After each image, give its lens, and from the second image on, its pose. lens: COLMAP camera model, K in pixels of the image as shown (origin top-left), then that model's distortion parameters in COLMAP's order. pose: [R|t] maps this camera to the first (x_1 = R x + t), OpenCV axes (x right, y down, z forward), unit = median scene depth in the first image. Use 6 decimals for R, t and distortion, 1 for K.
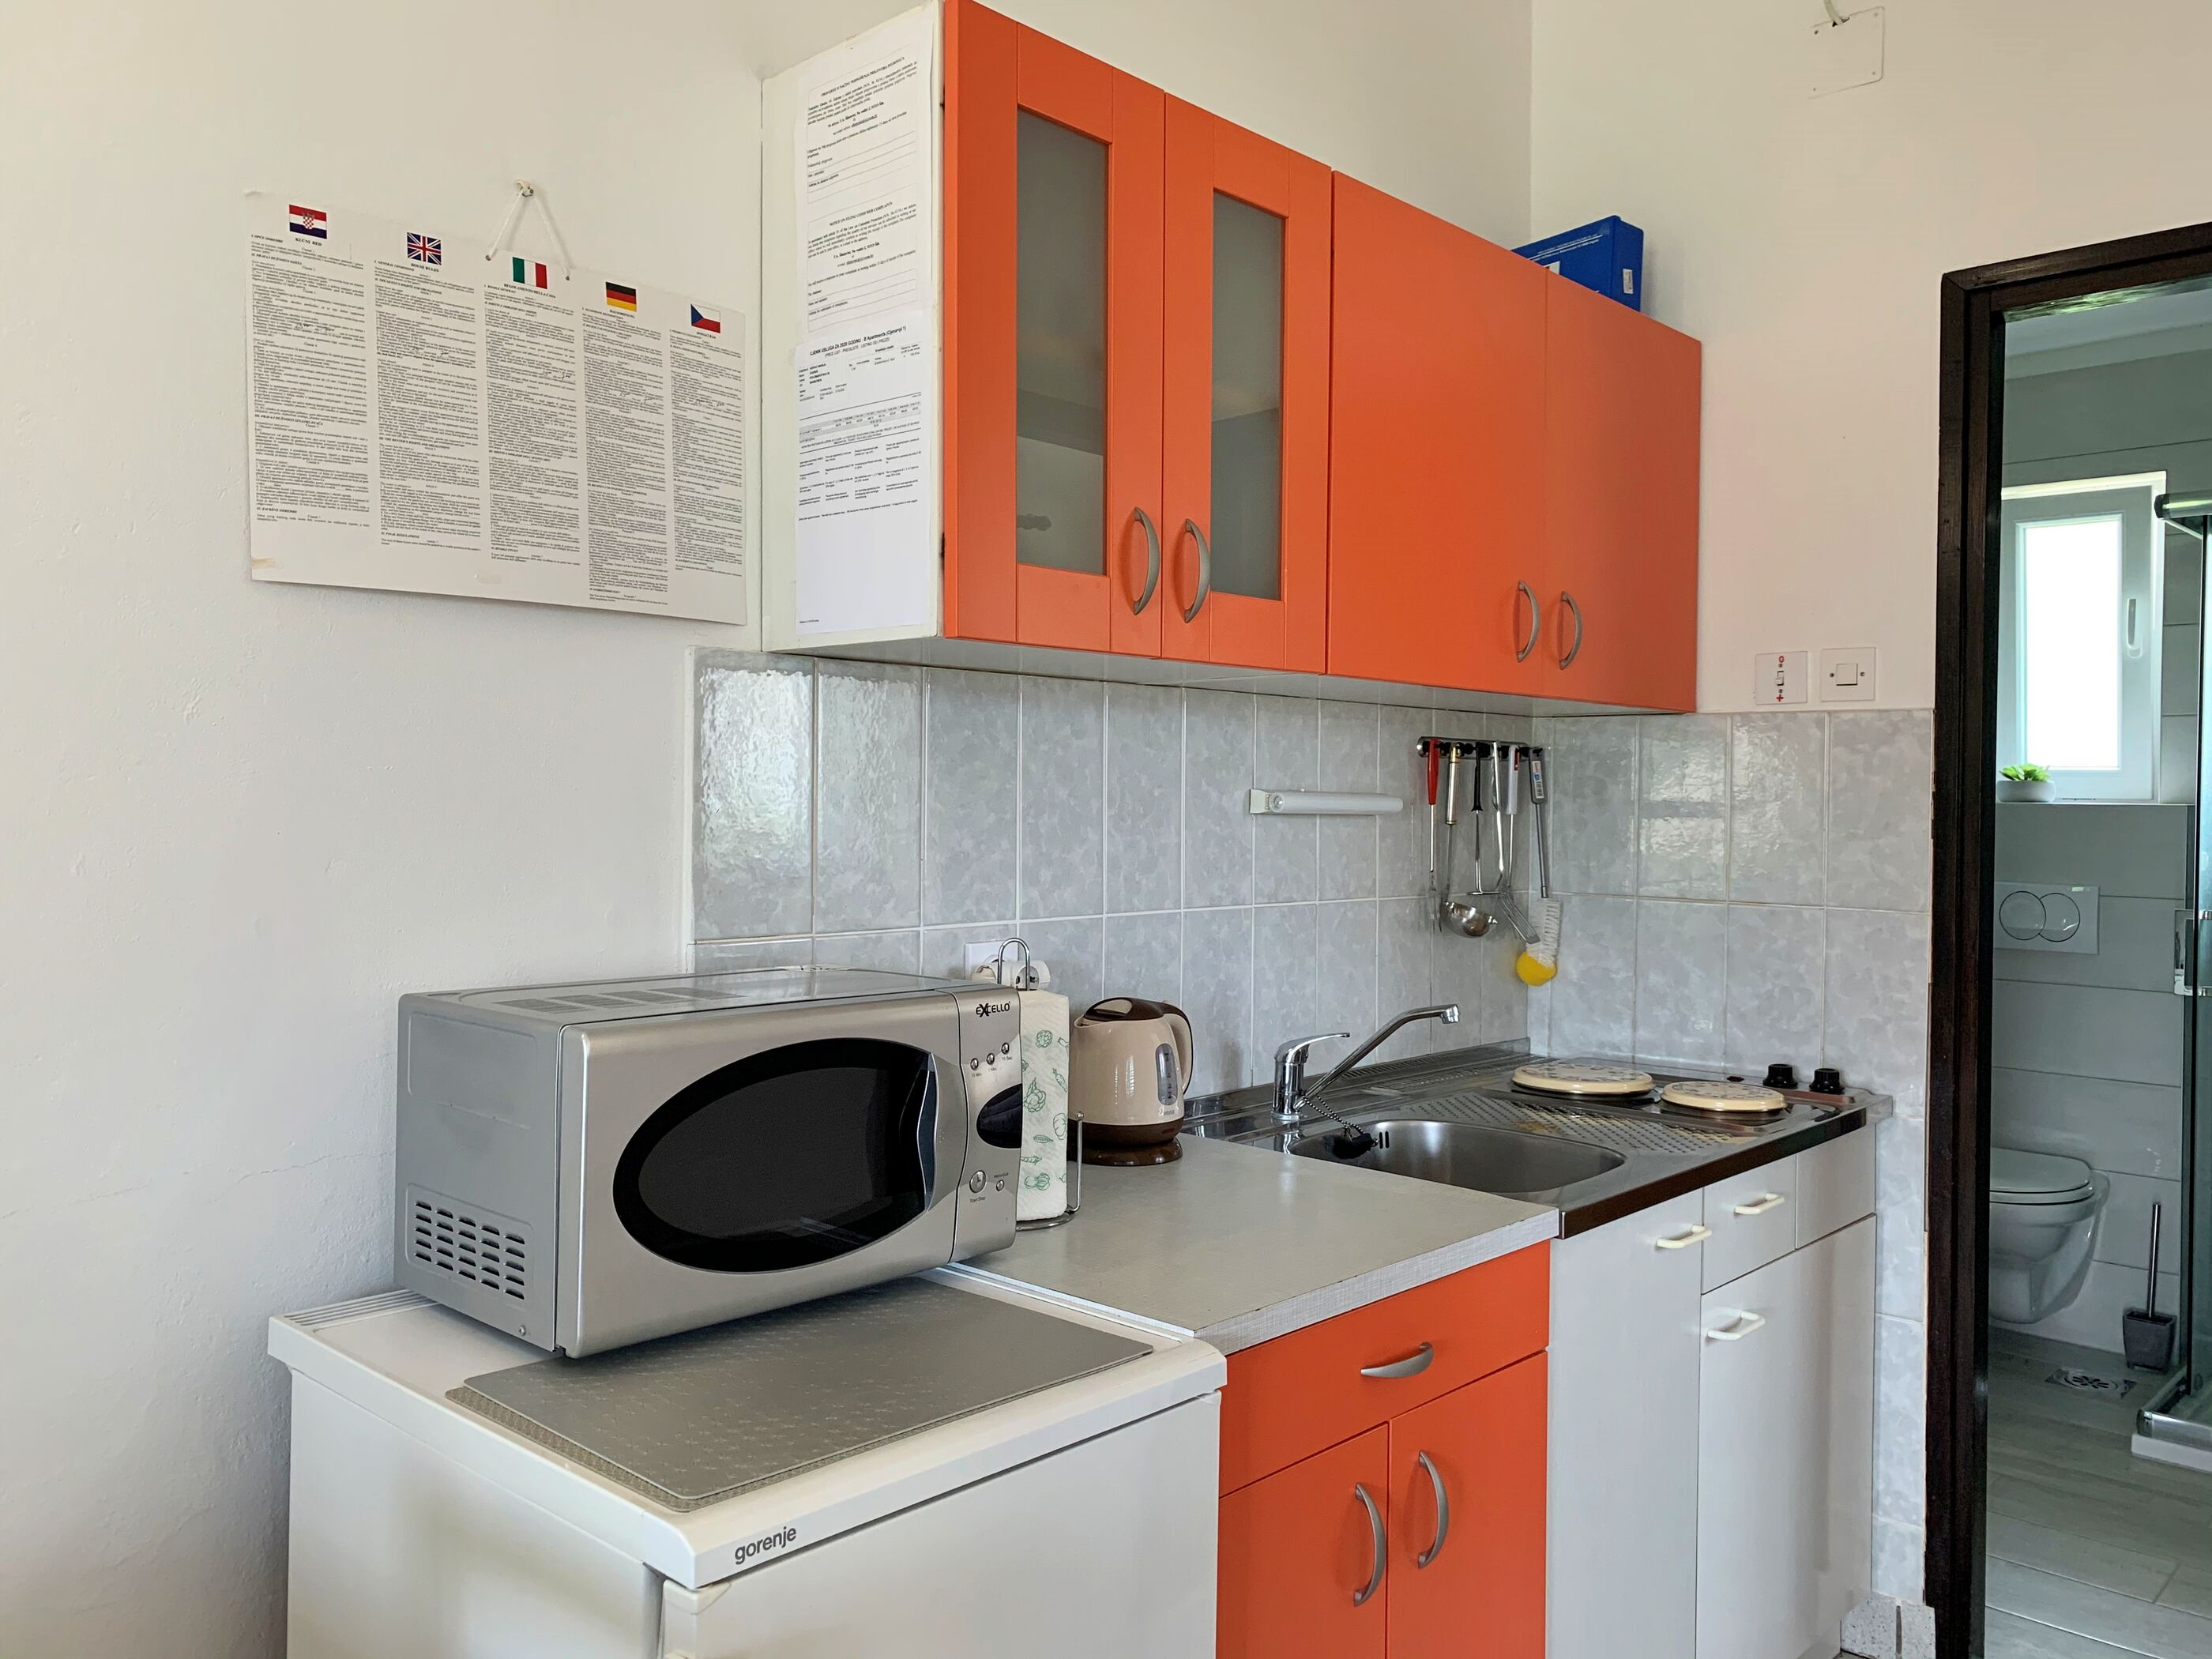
lens RADIAL K [[1669.1, 0, 1102.2], [0, 1669.1, 798.5], [0, 0, 1]] dist [0.025944, -0.037554]
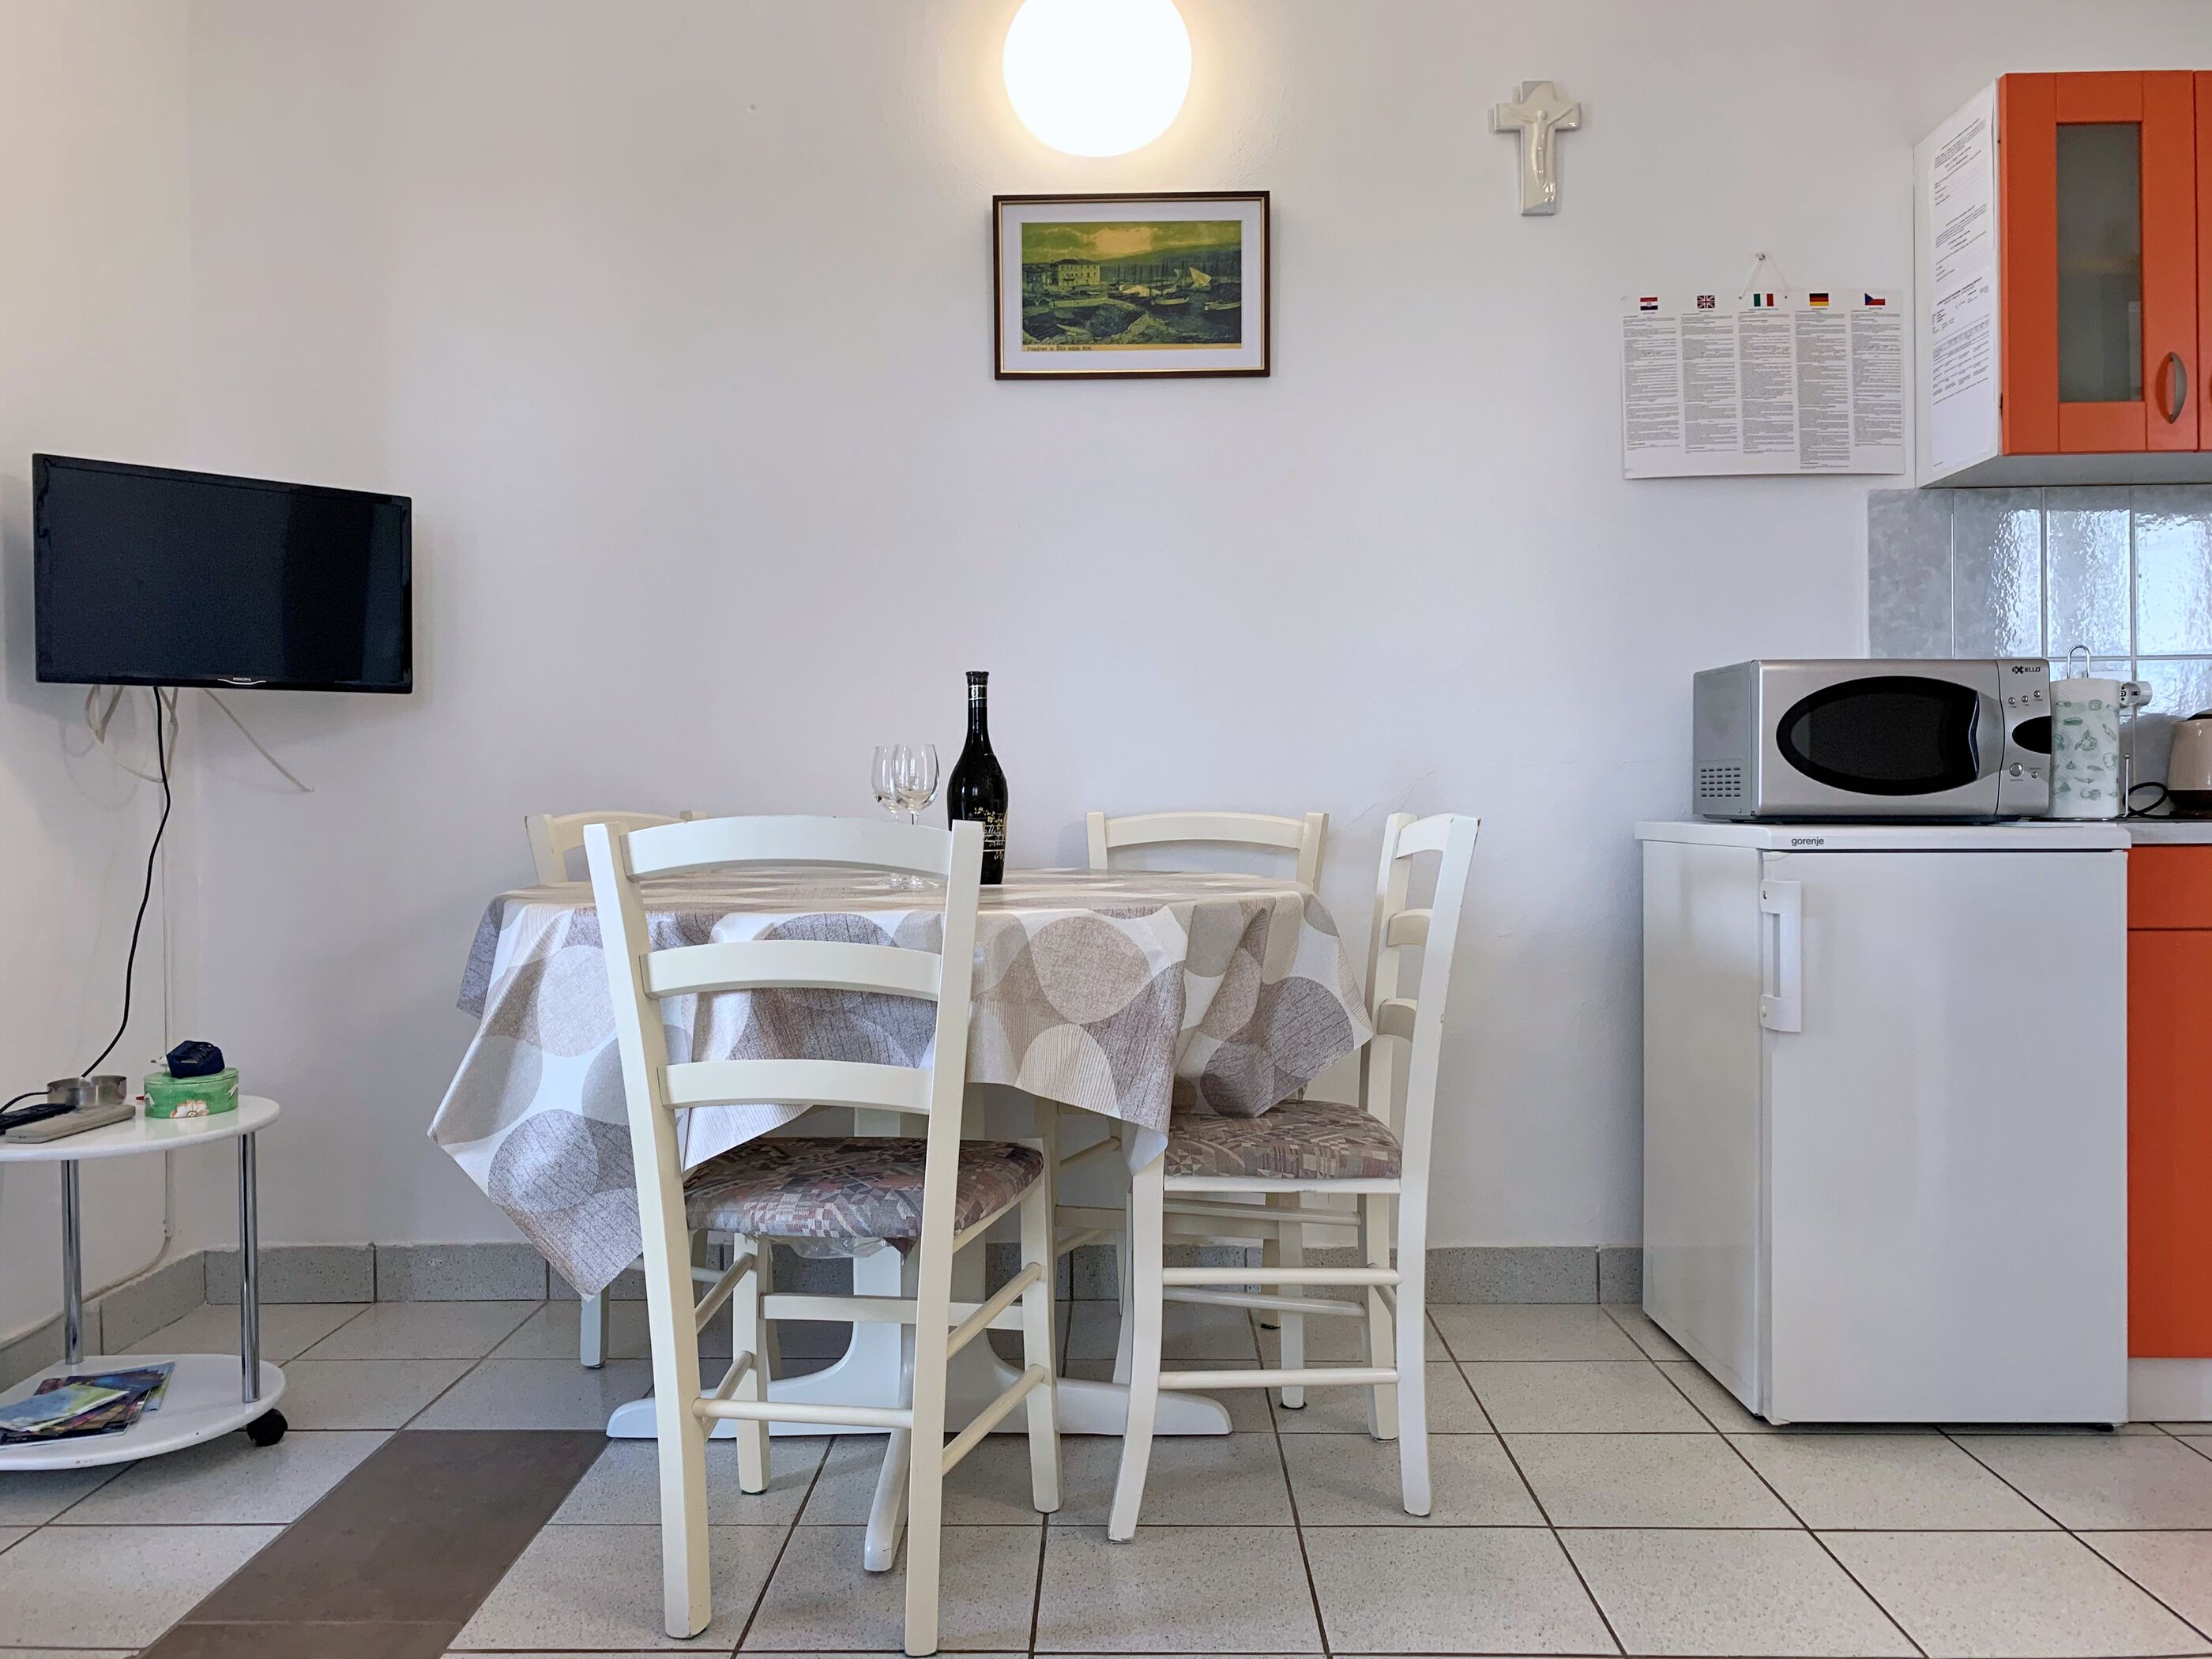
lens RADIAL K [[1669.1, 0, 1106.7], [0, 1669.1, 814.6], [0, 0, 1]] dist [0.025944, -0.037554]
pose [[0.666120, -0.009649, -0.745783, 0.518635], [0.012627, 0.999919, -0.001659, 0.237137], [0.745738, -0.008312, 0.666187, -0.742853]]
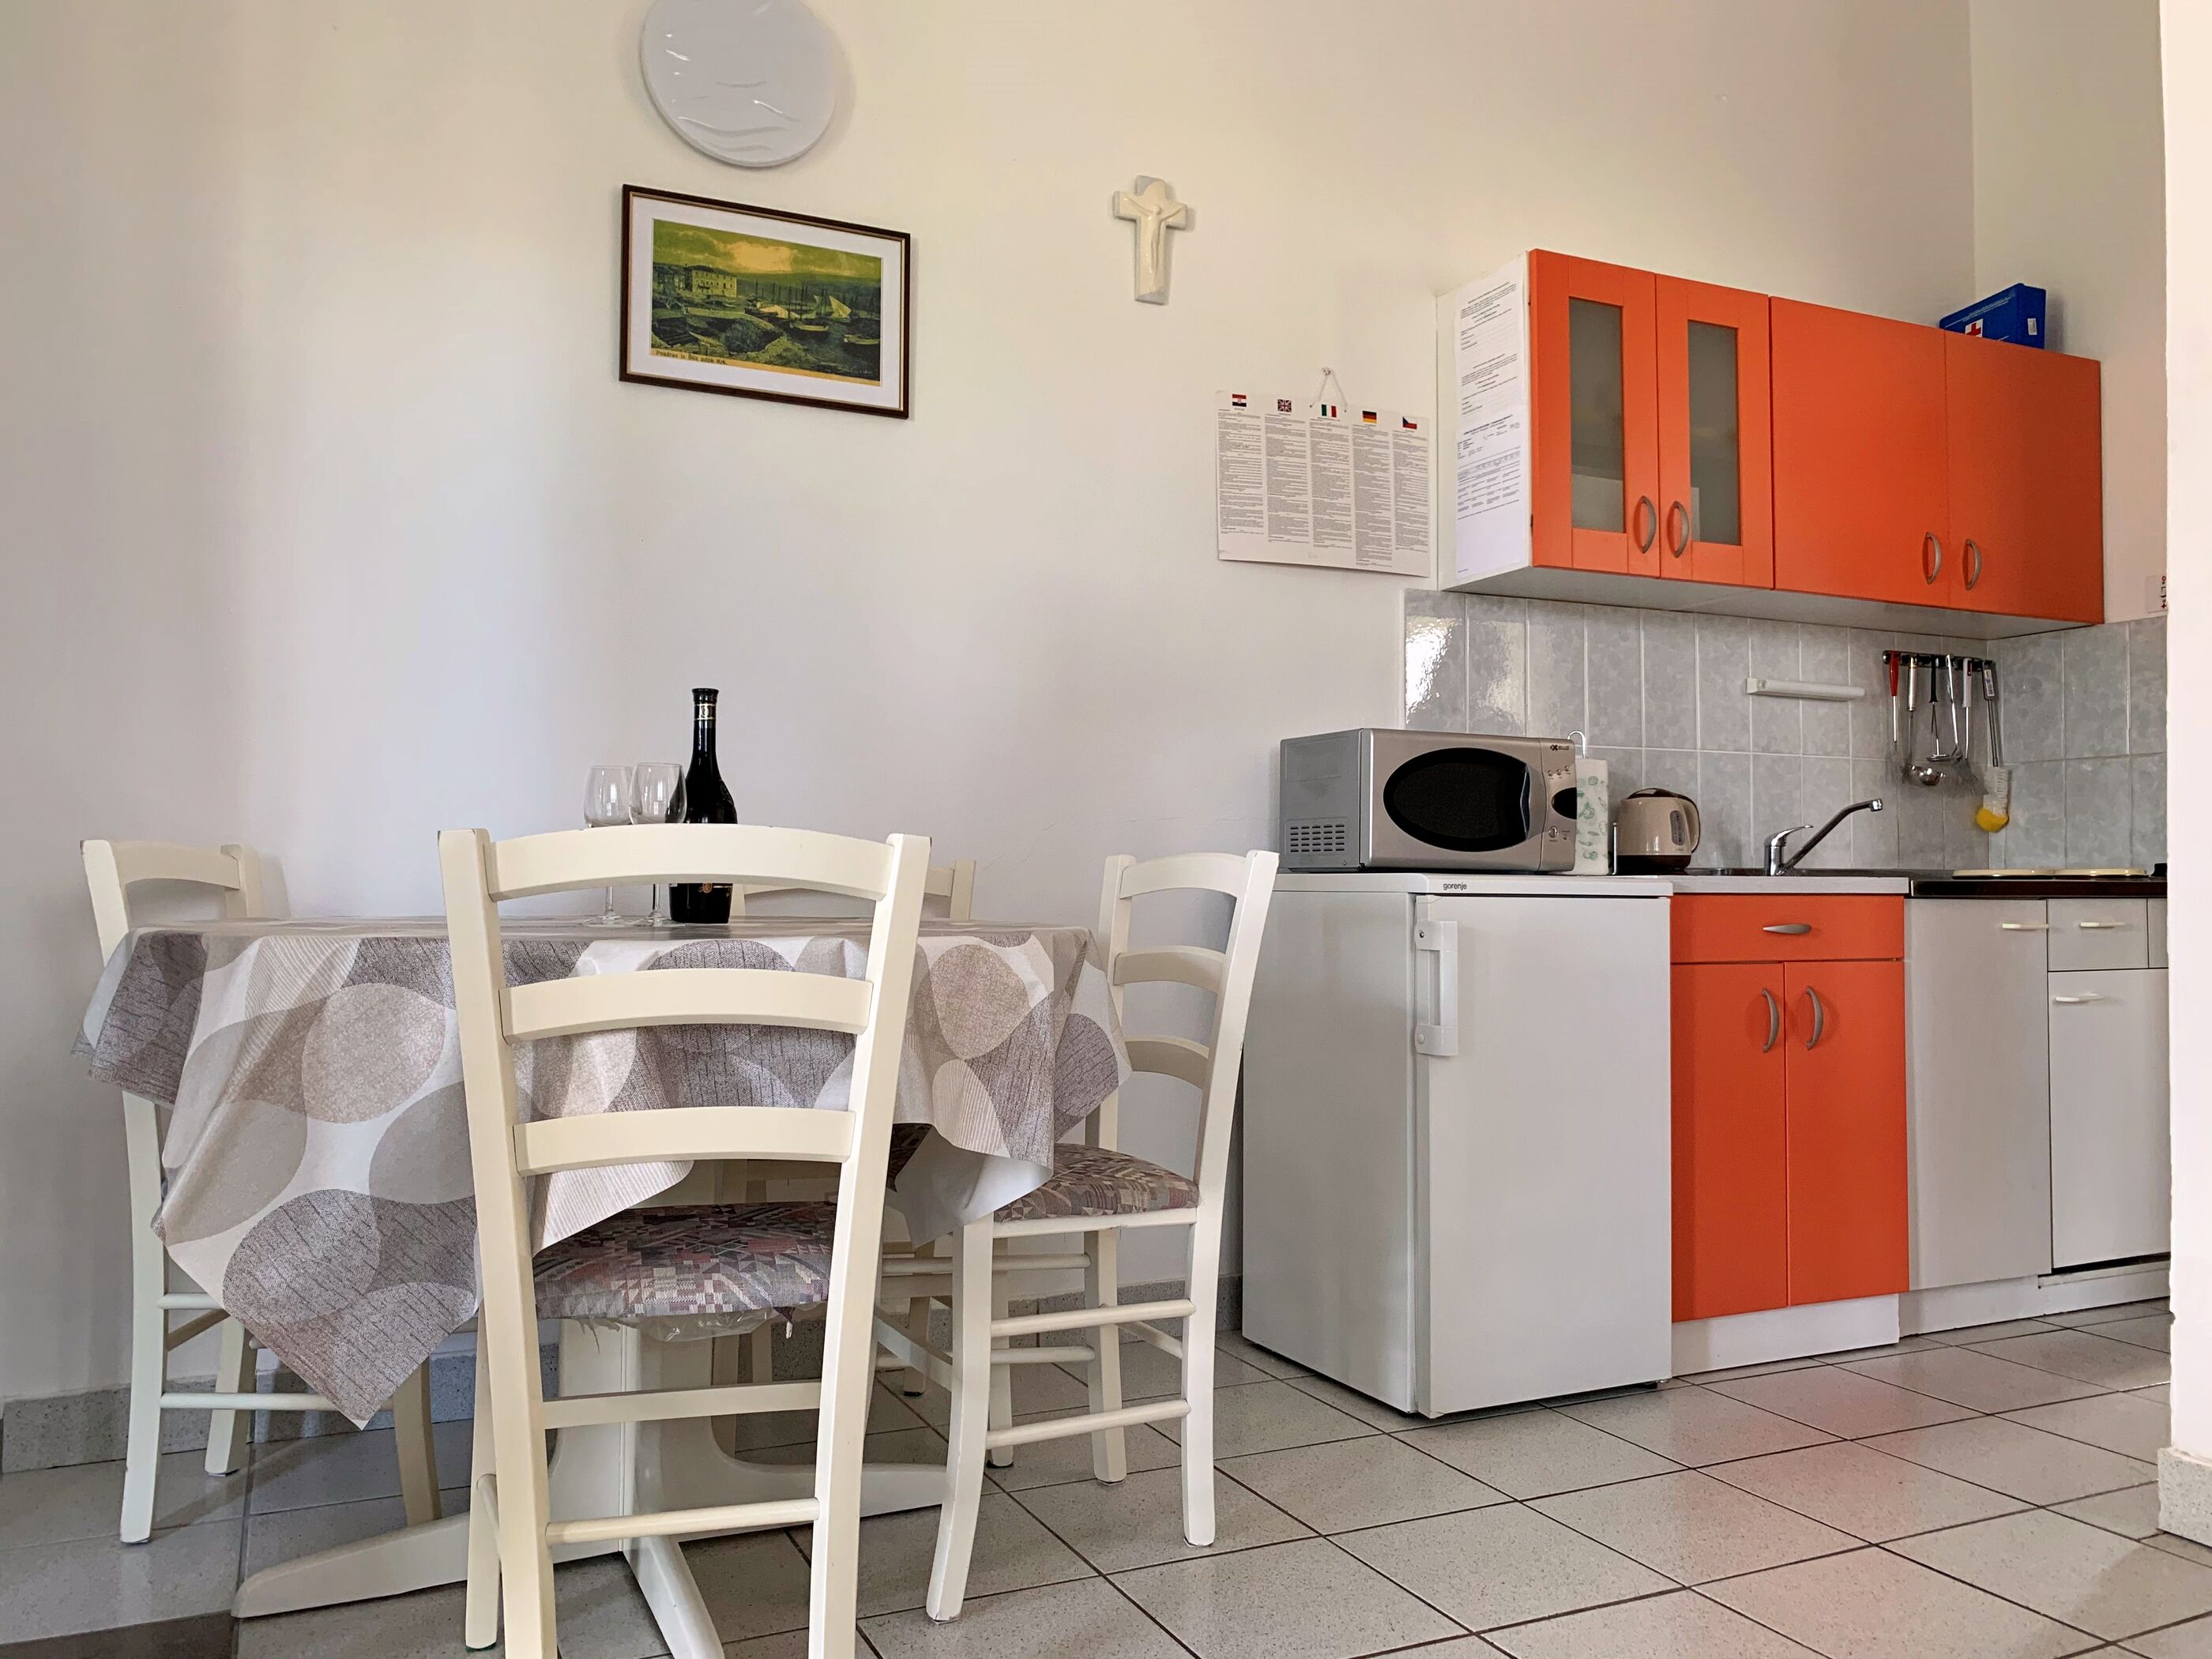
lens RADIAL K [[1669.1, 0, 1087.8], [0, 1669.1, 833.3], [0, 0, 1]] dist [0.025944, -0.037554]
pose [[0.924741, -0.018512, -0.380146, 0.153403], [0.003728, 0.999209, -0.039590, 0.274389], [0.380579, 0.035193, 0.924079, -0.953139]]
